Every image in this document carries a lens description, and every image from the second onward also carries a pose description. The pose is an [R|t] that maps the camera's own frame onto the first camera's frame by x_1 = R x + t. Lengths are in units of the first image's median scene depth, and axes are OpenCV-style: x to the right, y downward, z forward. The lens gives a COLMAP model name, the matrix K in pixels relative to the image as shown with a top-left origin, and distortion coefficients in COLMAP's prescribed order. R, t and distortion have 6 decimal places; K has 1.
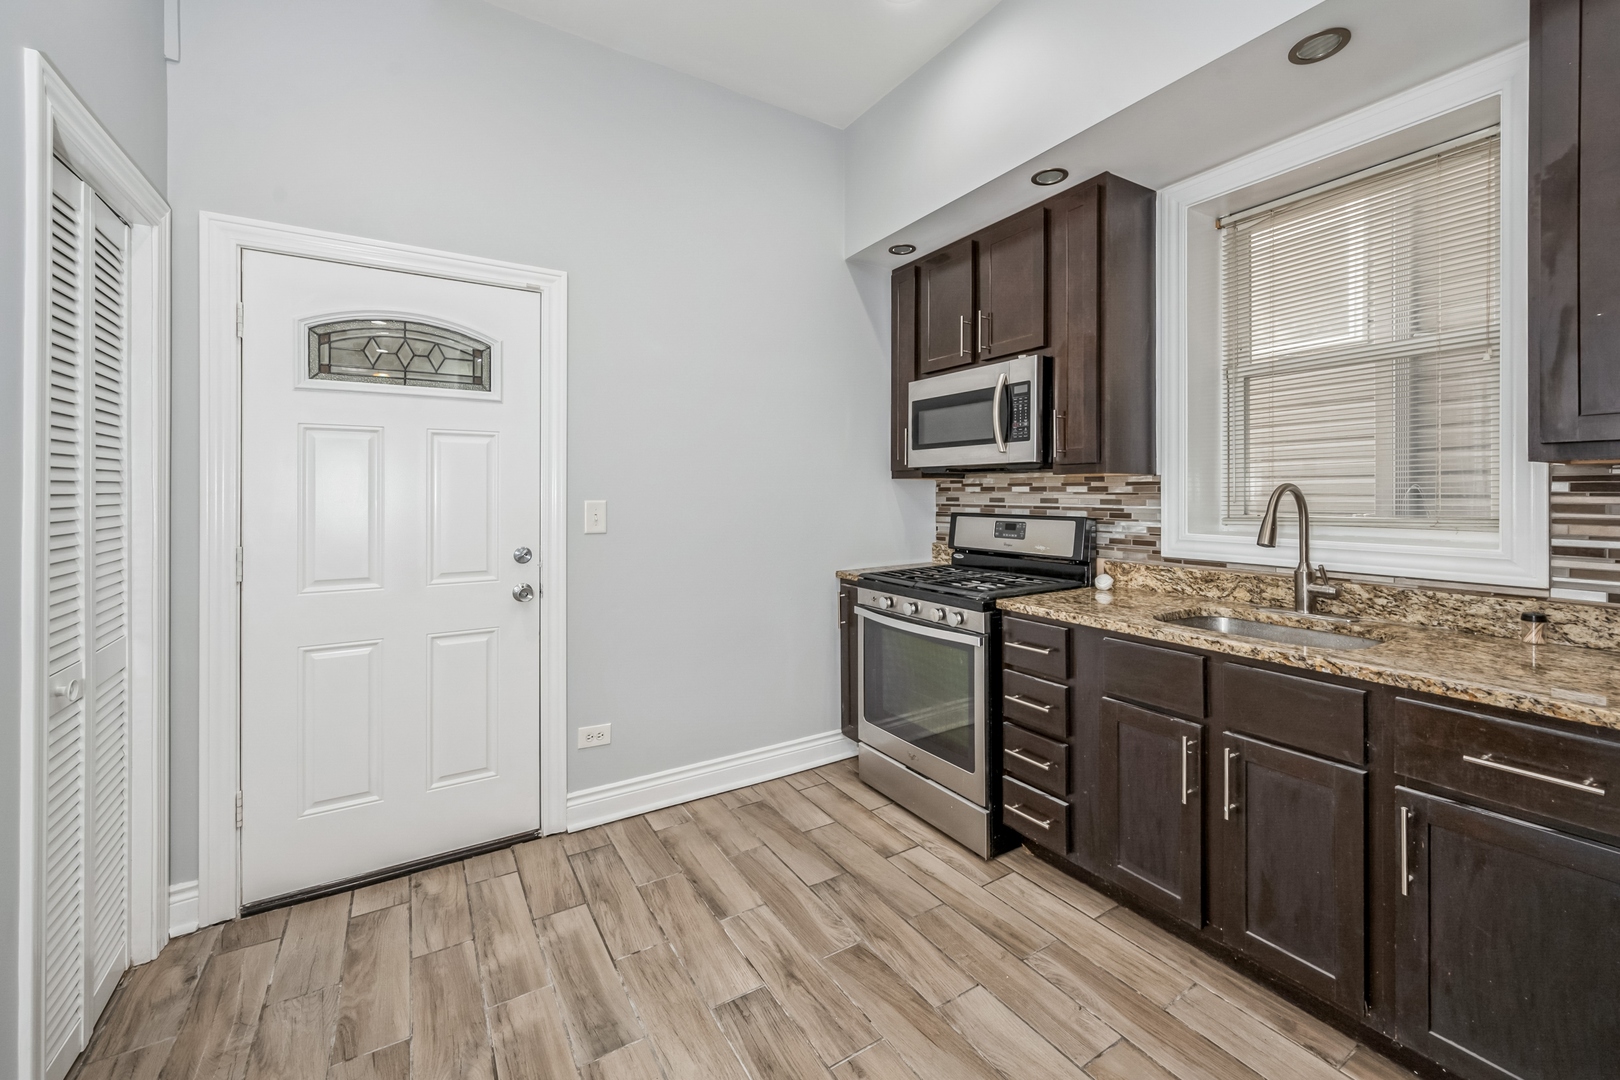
lens RADIAL K [[649.9, 0, 802.6], [0, 649.9, 511.4], [0, 0, 1]] dist [-0.001263, -0.000108]
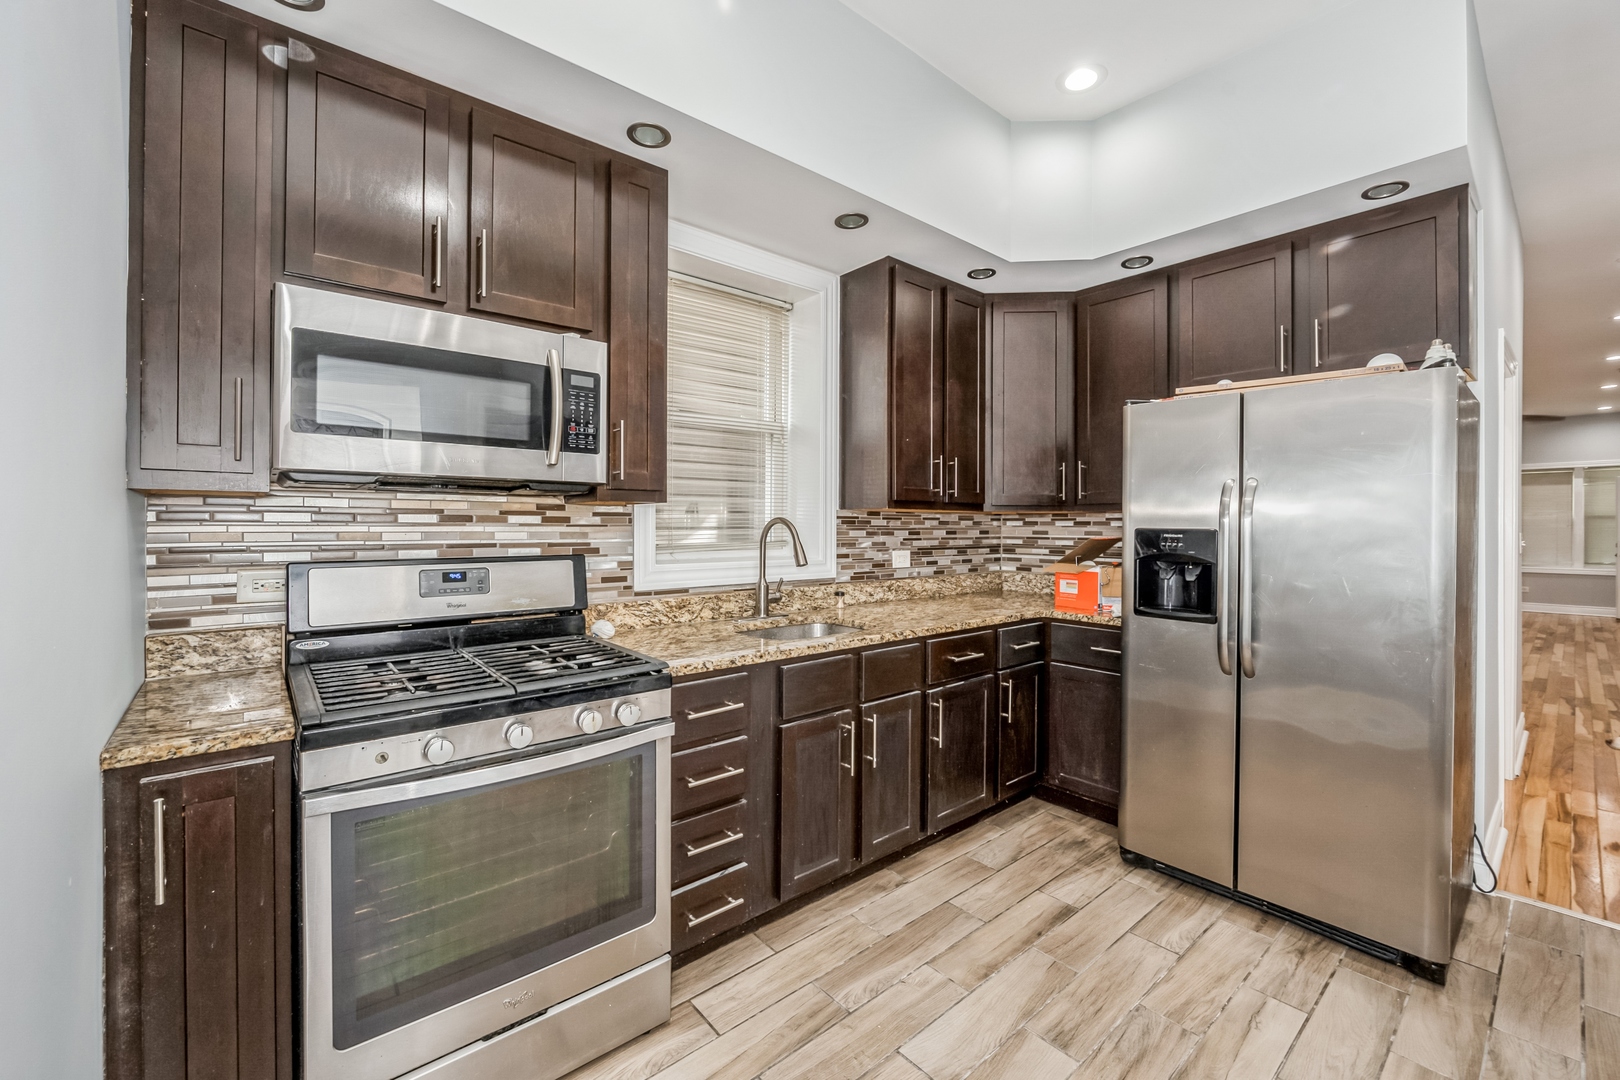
lens RADIAL K [[672.1, 0, 810.0], [0, 672.1, 540.0], [0, 0, 1]] dist [-0.000589, -0.000124]
pose [[-0.166799, -0.023704, 0.985706, -0.489300], [0.024794, 0.999294, 0.028226, -0.028838], [-0.985679, 0.029148, -0.166094, 0.959463]]
